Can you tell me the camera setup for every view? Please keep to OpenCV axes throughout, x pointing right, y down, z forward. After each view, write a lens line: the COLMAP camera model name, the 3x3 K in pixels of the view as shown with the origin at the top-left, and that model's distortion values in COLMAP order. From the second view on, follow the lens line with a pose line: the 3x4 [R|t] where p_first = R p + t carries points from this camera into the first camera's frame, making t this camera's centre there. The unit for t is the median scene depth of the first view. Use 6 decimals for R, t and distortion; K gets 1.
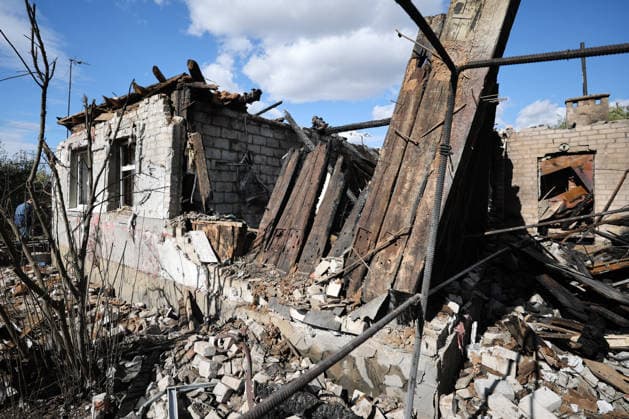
lens RADIAL K [[320.7, 0, 282.2], [0, 320.7, 190.5], [0, 0, 1]] dist [-0.038435, 0.009825]
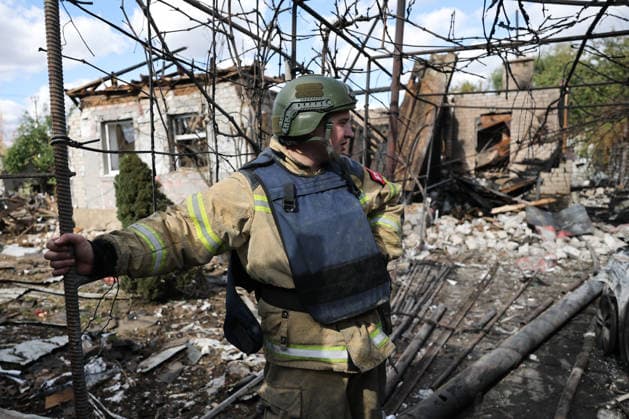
lens RADIAL K [[431.1, 0, 274.1], [0, 431.1, 208.5], [0, 0, 1]] dist [0.002159, 0.001524]
pose [[0.974912, -0.070340, 0.211184, -0.688555], [0.043583, 0.990715, 0.128783, 0.007415], [-0.218282, -0.116348, 0.968925, -1.006968]]
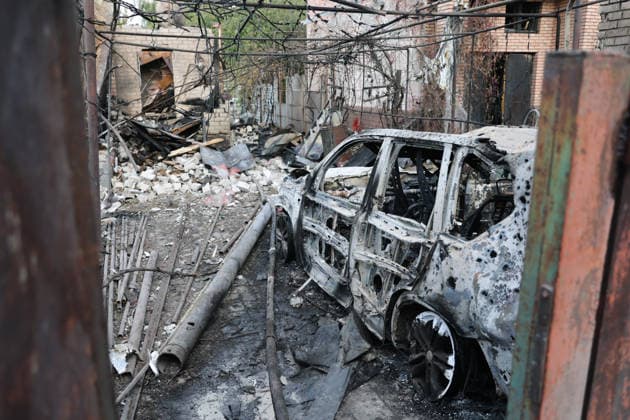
lens RADIAL K [[501.0, 0, 306.3], [0, 501.0, 213.7], [0, 0, 1]] dist [-0.045411, 0.009249]
pose [[0.545552, -0.224833, 0.807355, -0.833037], [0.003073, 0.963873, 0.266344, -0.019175], [-0.838071, -0.142823, 0.526534, -1.045310]]
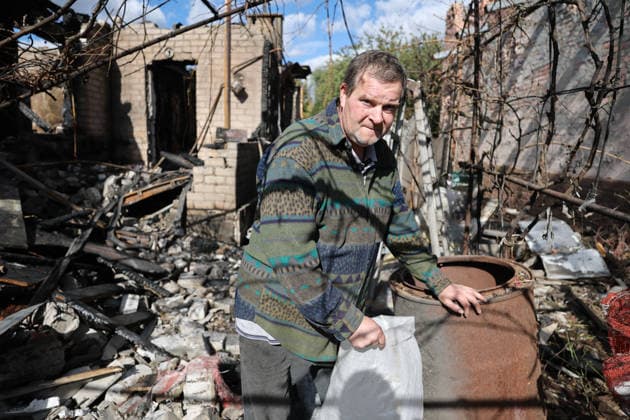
lens RADIAL K [[363.8, 0, 310.2], [0, 363.8, 192.9], [0, 0, 1]] dist [-0.036636, 0.006338]
pose [[0.809131, -0.075045, 0.582816, 0.950351], [-0.024550, 0.986629, 0.161124, 0.086673], [-0.587115, -0.144678, 0.796470, -0.002687]]
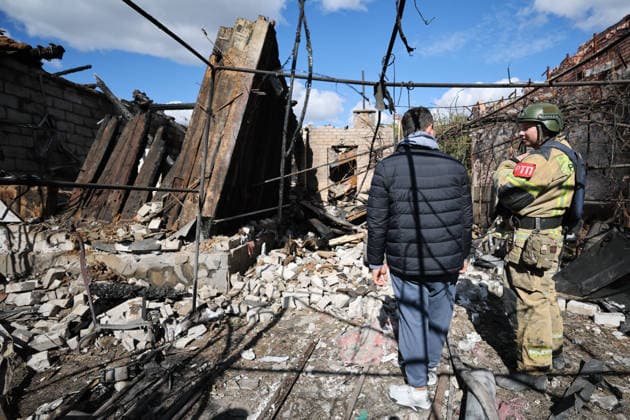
lens RADIAL K [[324.3, 0, 359.5], [0, 324.3, 217.3], [0, 0, 1]] dist [-0.043152, 0.010991]
pose [[0.768137, -0.055416, 0.637883, -0.016155], [-0.007890, 0.995353, 0.095973, 0.099090], [-0.640237, -0.078753, 0.764130, -0.342739]]
